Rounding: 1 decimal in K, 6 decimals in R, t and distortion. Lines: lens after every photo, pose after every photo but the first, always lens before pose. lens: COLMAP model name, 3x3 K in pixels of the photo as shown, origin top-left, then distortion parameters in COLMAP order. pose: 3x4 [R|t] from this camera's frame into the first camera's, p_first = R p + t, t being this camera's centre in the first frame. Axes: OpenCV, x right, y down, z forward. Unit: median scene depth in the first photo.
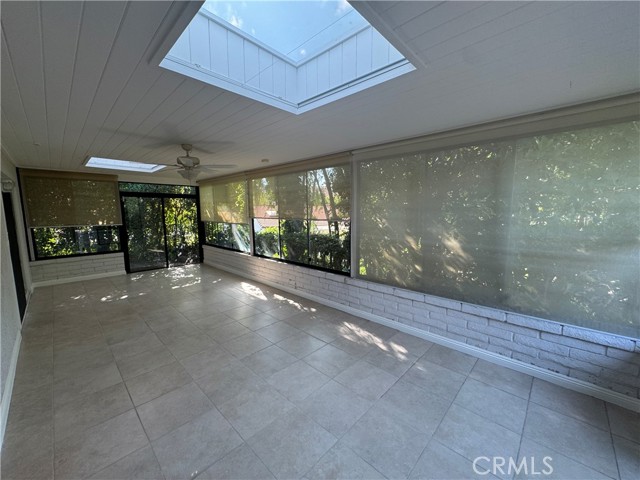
lens RADIAL K [[257.1, 0, 322.6], [0, 257.1, 242.2], [0, 0, 1]] dist [-0.008228, 0.001514]
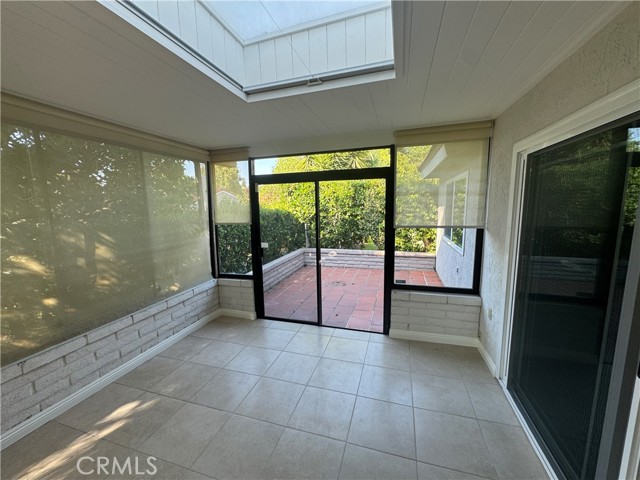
lens RADIAL K [[257.1, 0, 323.4], [0, 257.1, 236.3], [0, 0, 1]] dist [-0.008228, 0.001514]
pose [[-0.456584, -0.110246, 0.882823, -0.501051], [0.117042, 0.976225, 0.182442, -0.115708], [-0.881948, 0.186628, -0.432826, 0.666394]]
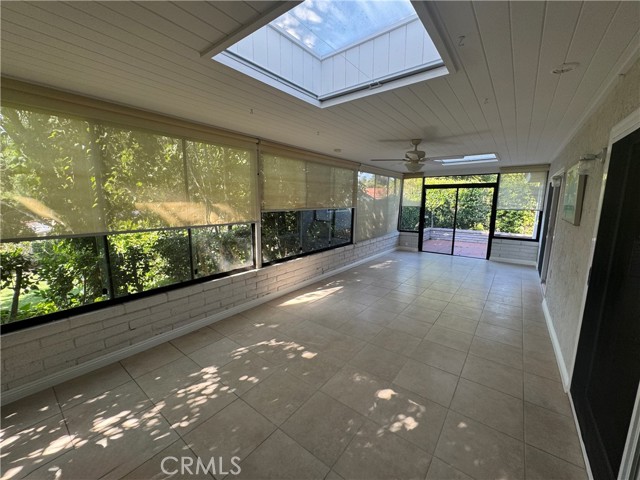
lens RADIAL K [[257.1, 0, 317.3], [0, 257.1, 242.8], [0, 0, 1]] dist [-0.008228, 0.001514]
pose [[-0.098548, -0.168549, 0.980754, -1.745532], [0.110596, 0.977591, 0.179119, -0.216542], [-0.988968, 0.126119, -0.077699, 1.675112]]
